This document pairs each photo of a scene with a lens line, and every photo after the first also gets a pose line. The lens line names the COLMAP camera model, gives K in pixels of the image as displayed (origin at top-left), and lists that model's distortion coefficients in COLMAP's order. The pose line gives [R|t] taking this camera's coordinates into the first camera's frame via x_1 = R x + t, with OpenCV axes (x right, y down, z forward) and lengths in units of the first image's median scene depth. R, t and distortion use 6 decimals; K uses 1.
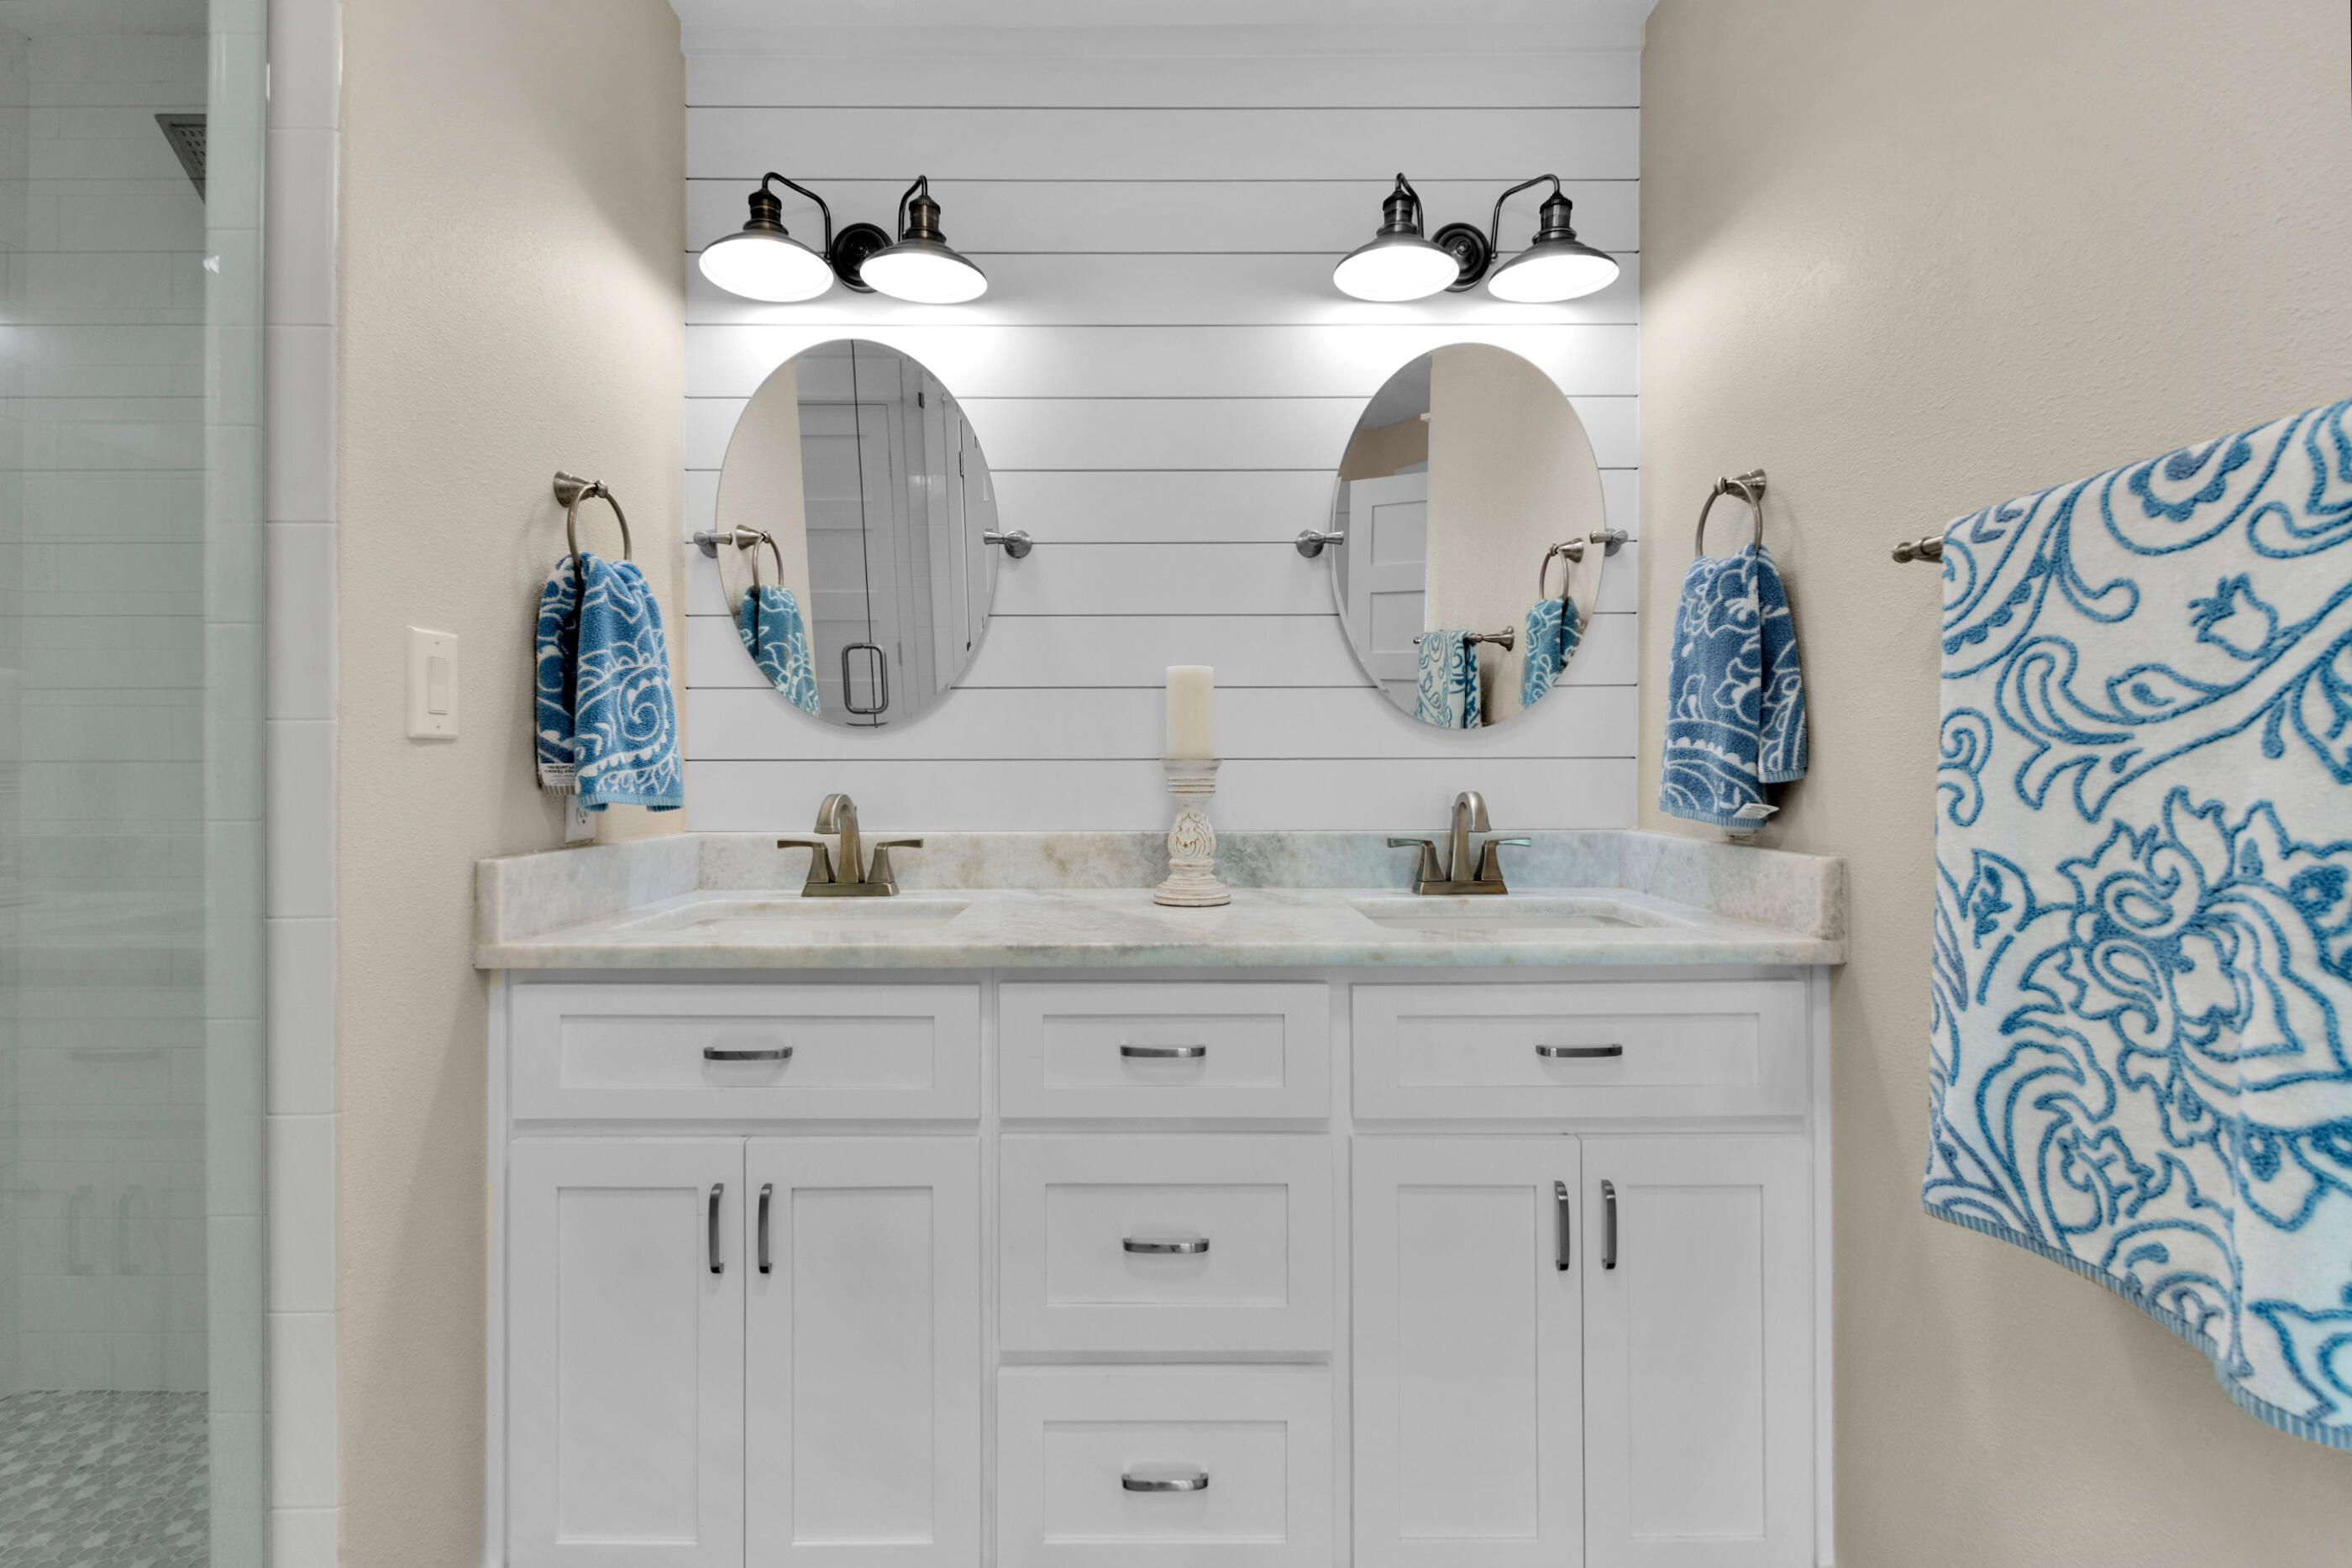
lens RADIAL K [[1037.2, 0, 1184.7], [0, 1037.2, 757.0], [0, 0, 1]] dist [0.009998, -0.007787]
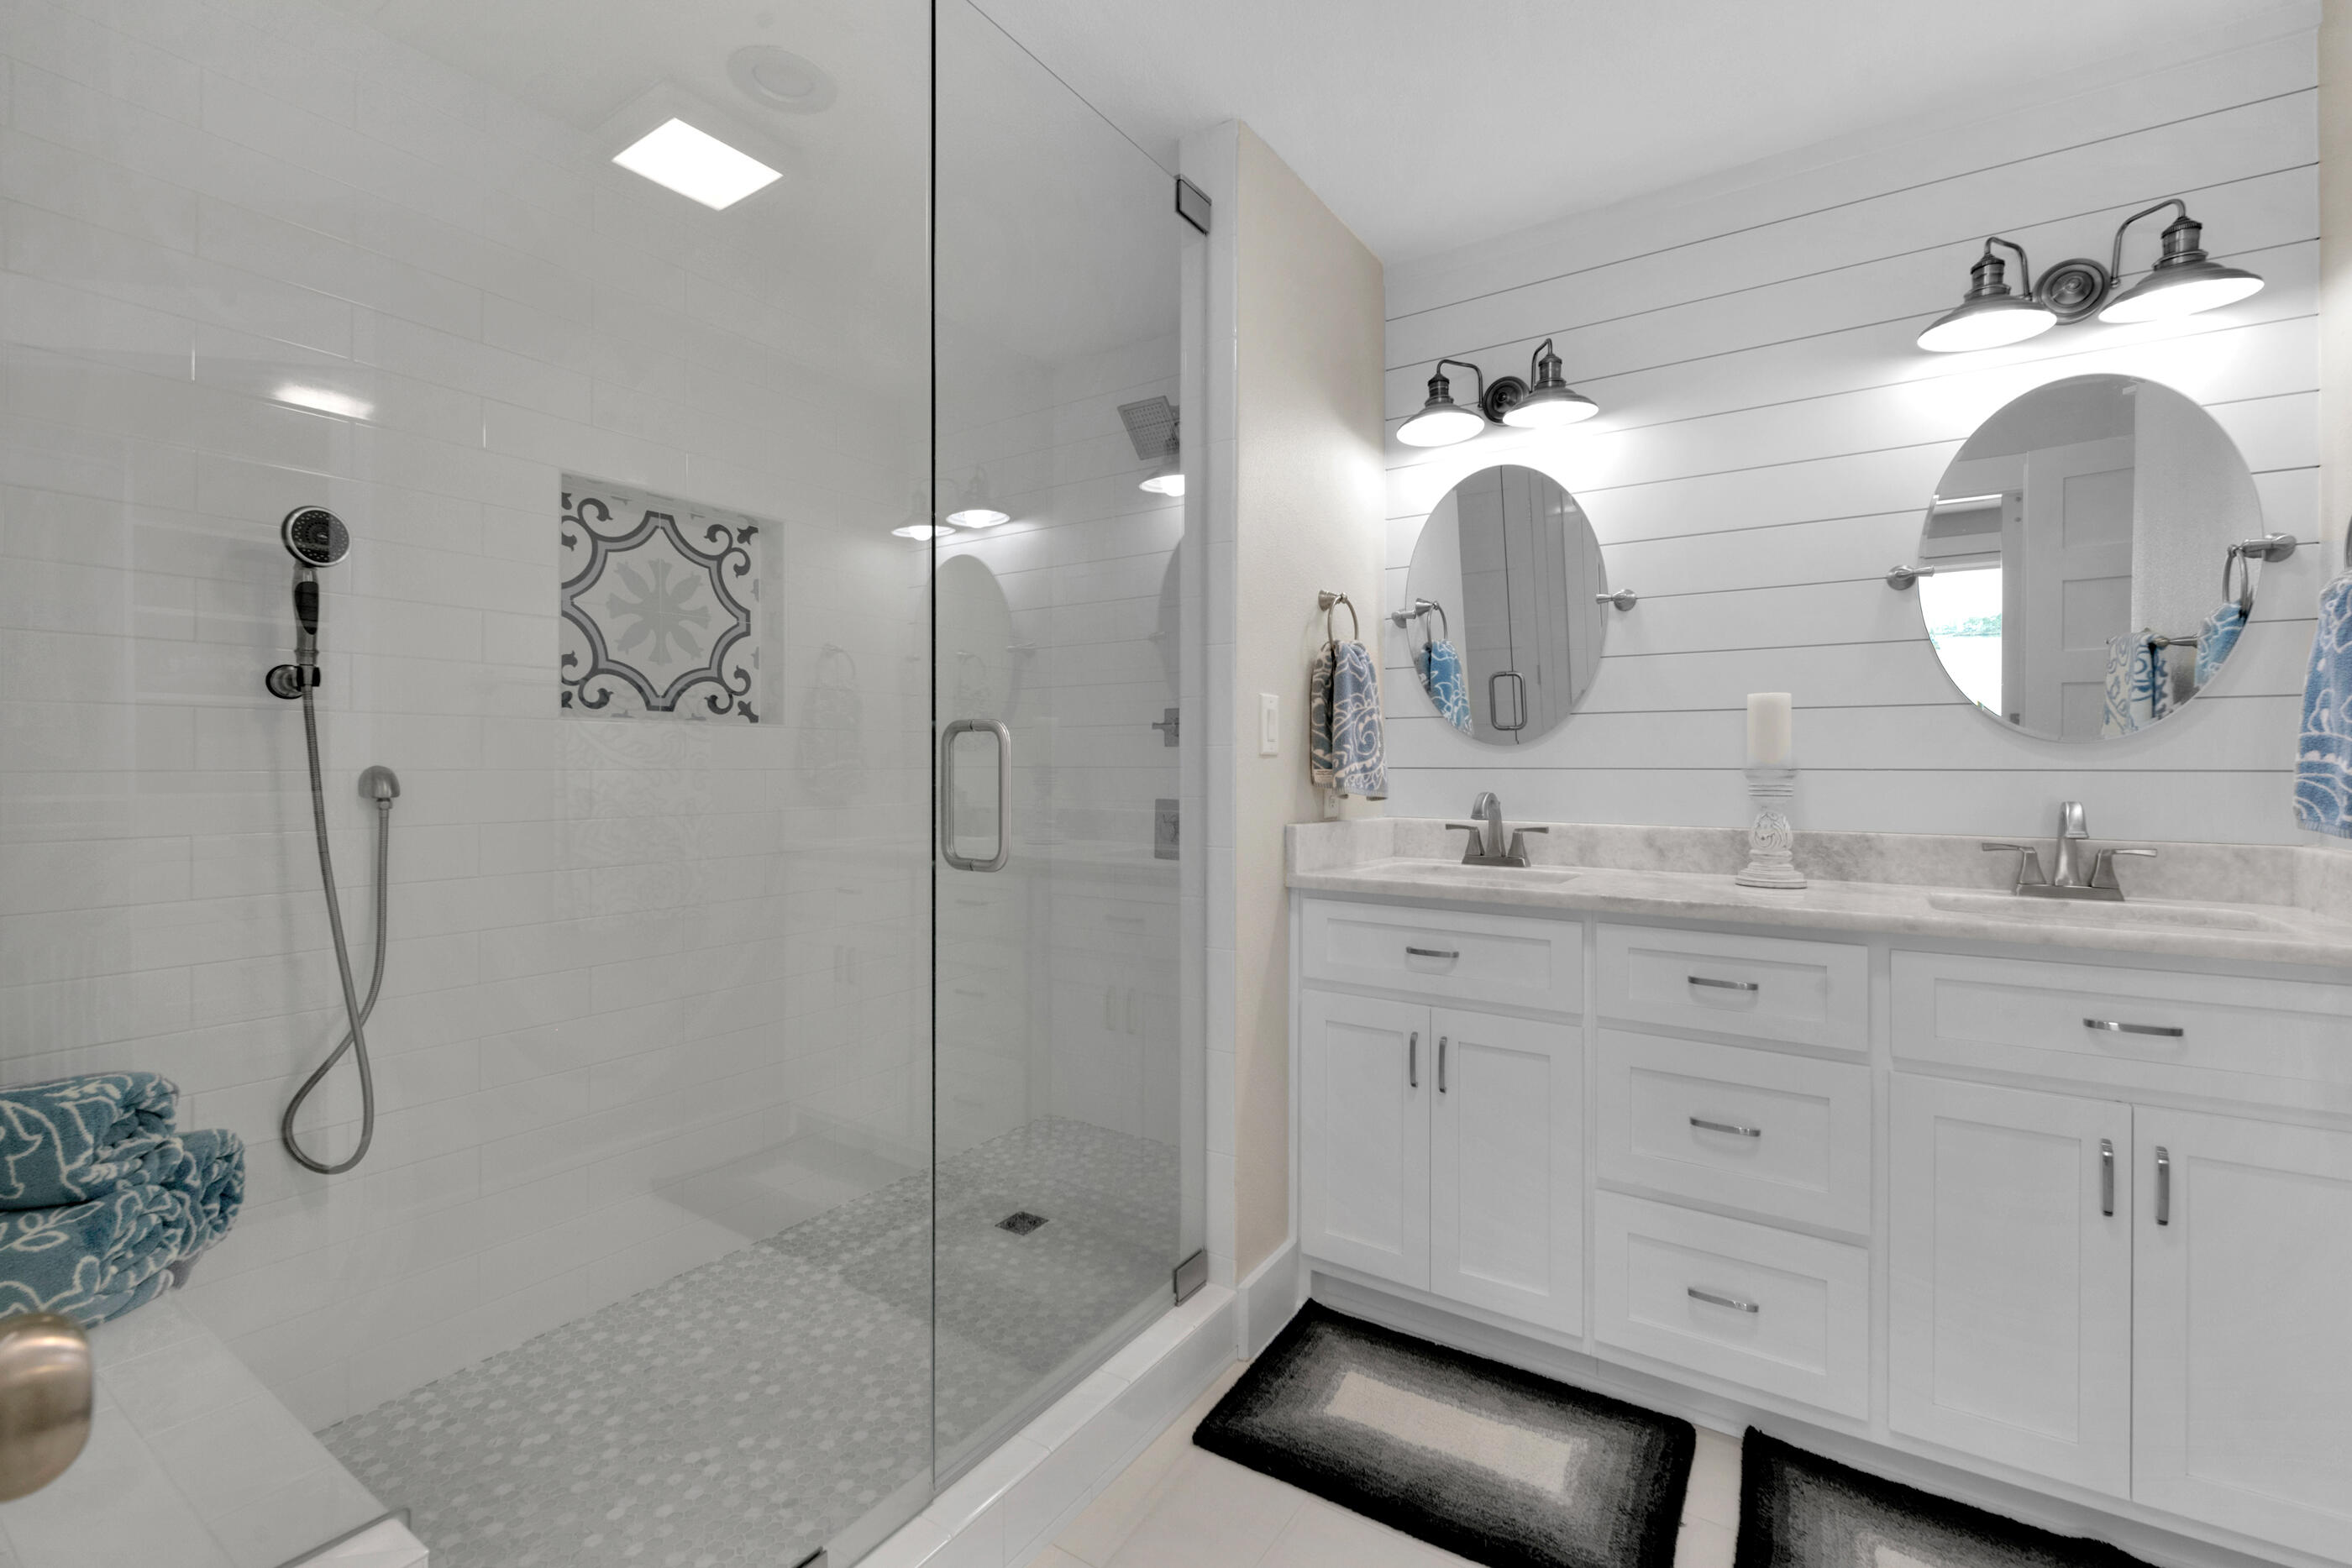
lens RADIAL K [[1004.6, 0, 1225.3], [0, 1004.6, 765.8], [0, 0, 1]] dist [0.008139, -0.008231]
pose [[0.841877, 0.004955, -0.539647, 0.119073], [-0.004719, 0.999987, 0.001821, -0.001229], [0.539649, 0.001013, 0.841889, -0.394765]]
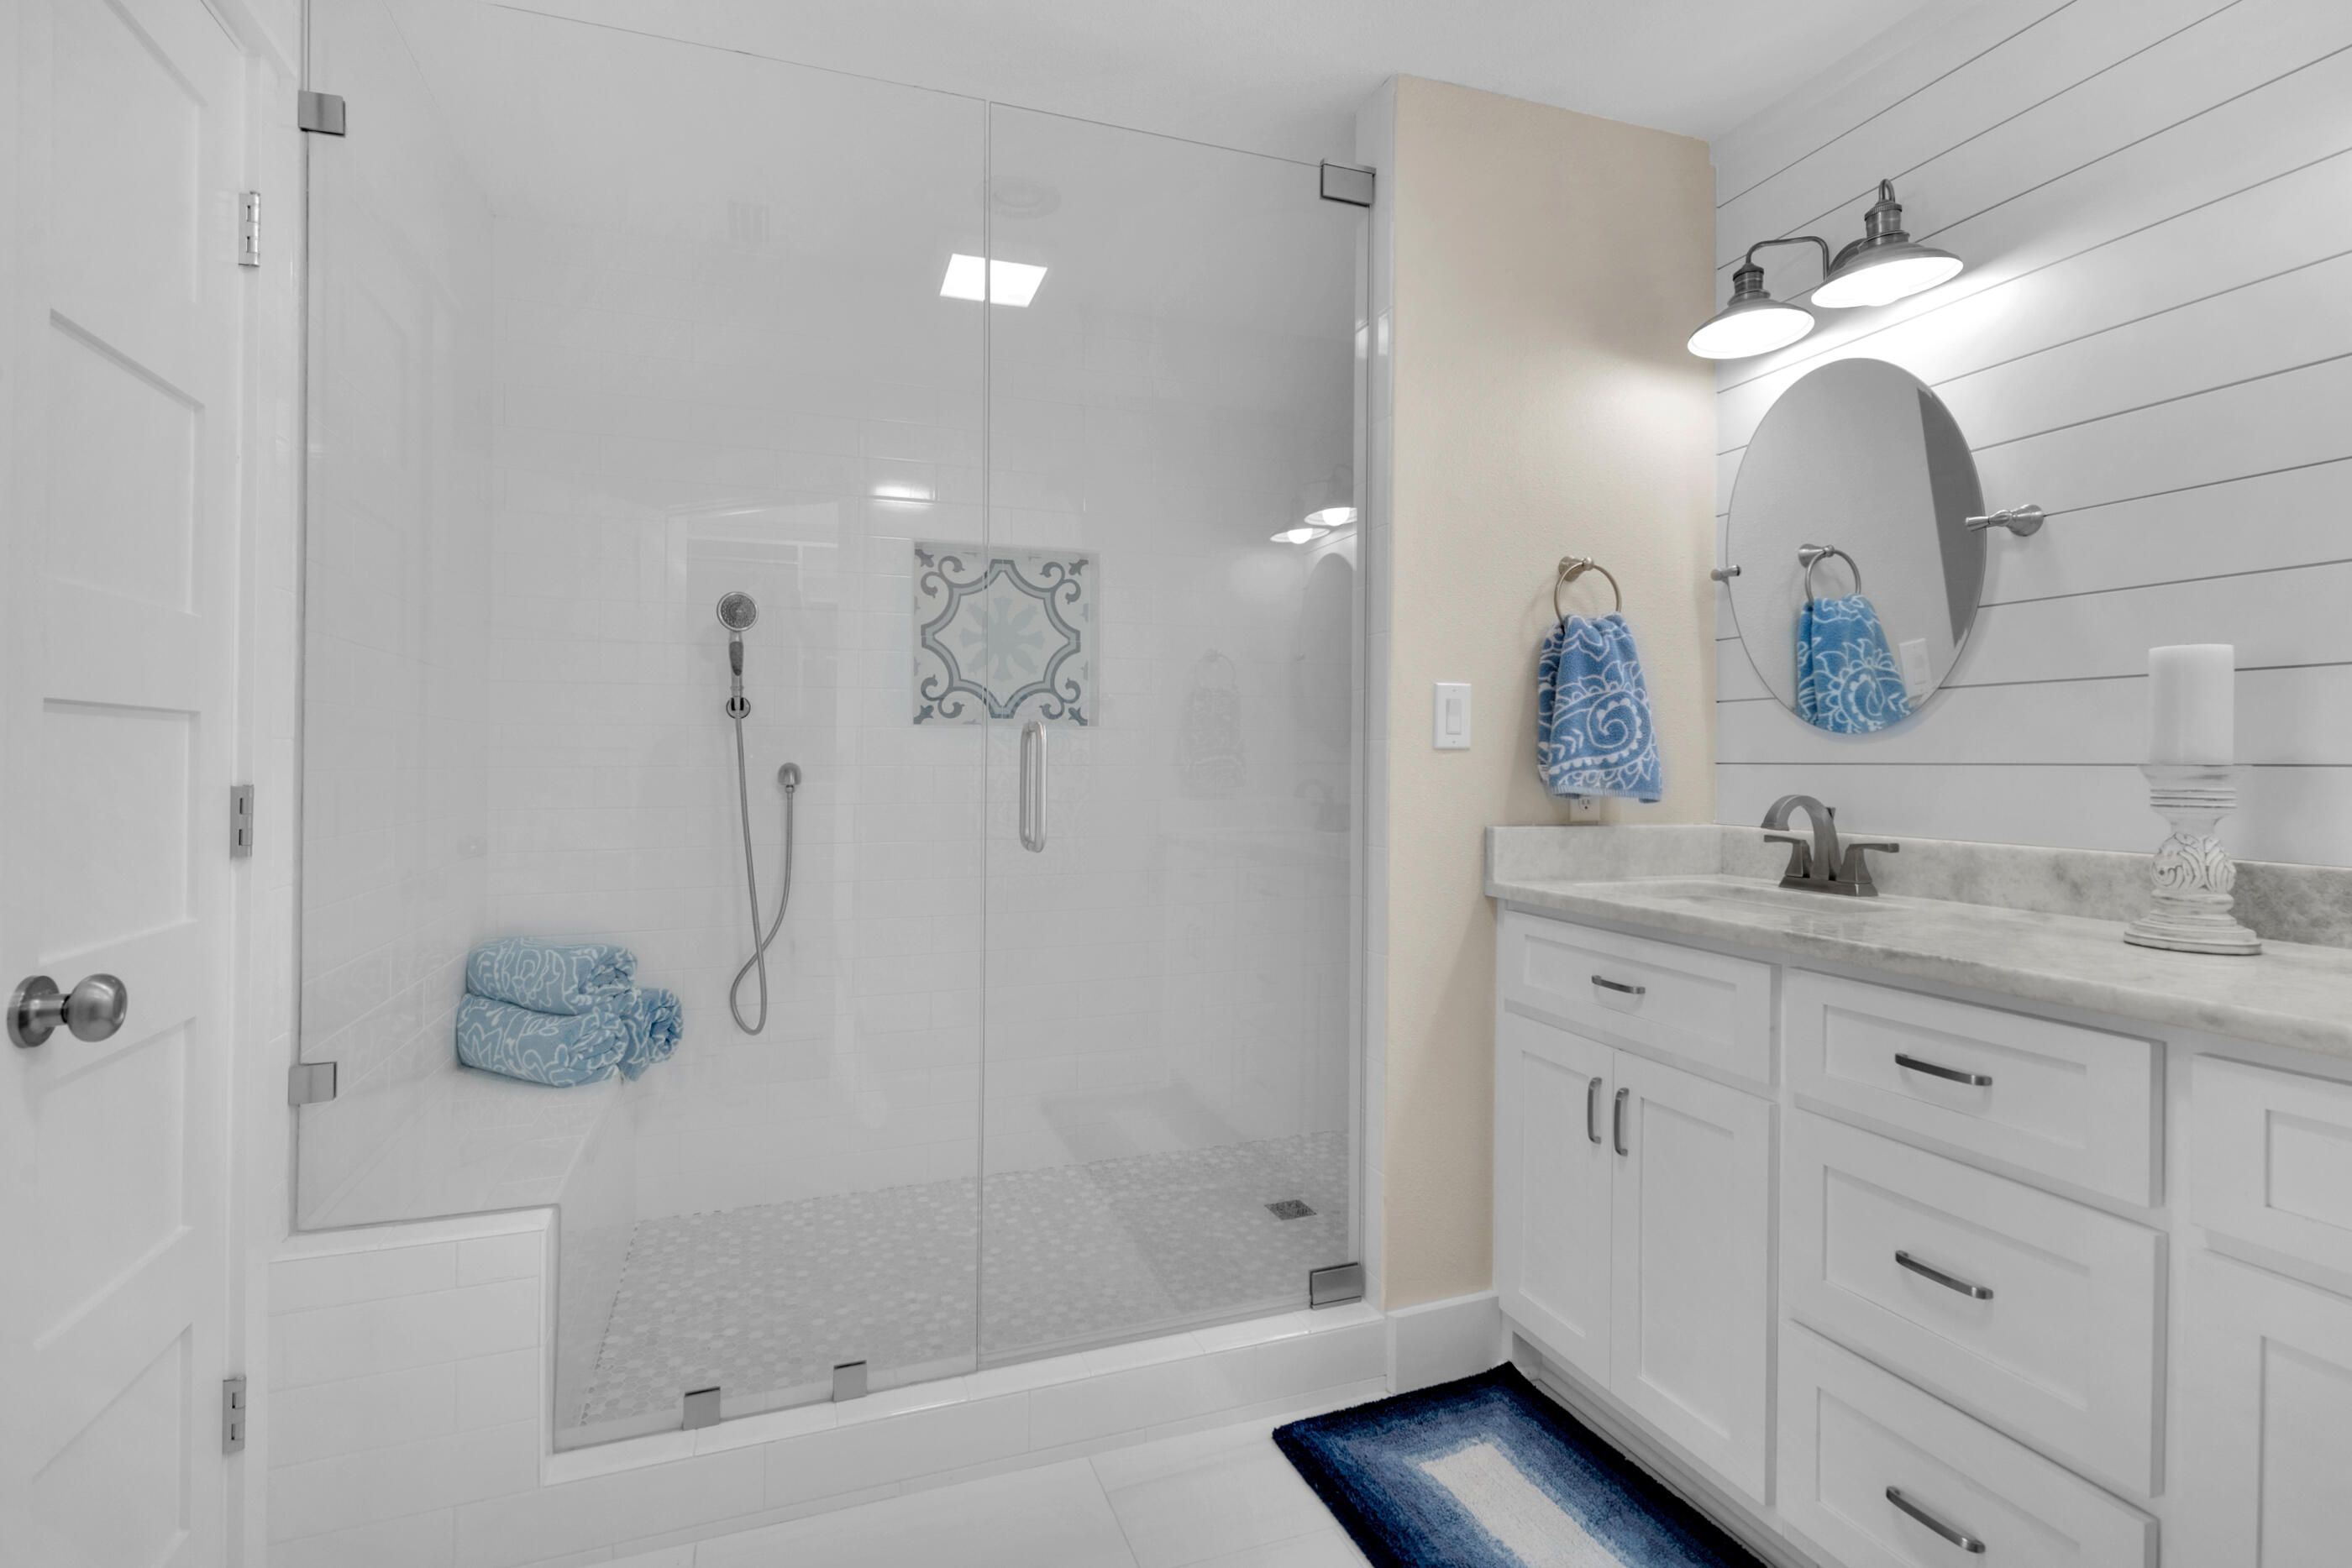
lens RADIAL K [[1072.3, 0, 1180.8], [0, 1072.3, 760.4], [0, 0, 1]] dist [0.019110, -0.018171]
pose [[0.353943, 0.001421, -0.935266, 0.562602], [-0.001055, 0.999999, 0.001120, -0.000913], [0.935266, 0.000590, 0.353944, 0.000902]]
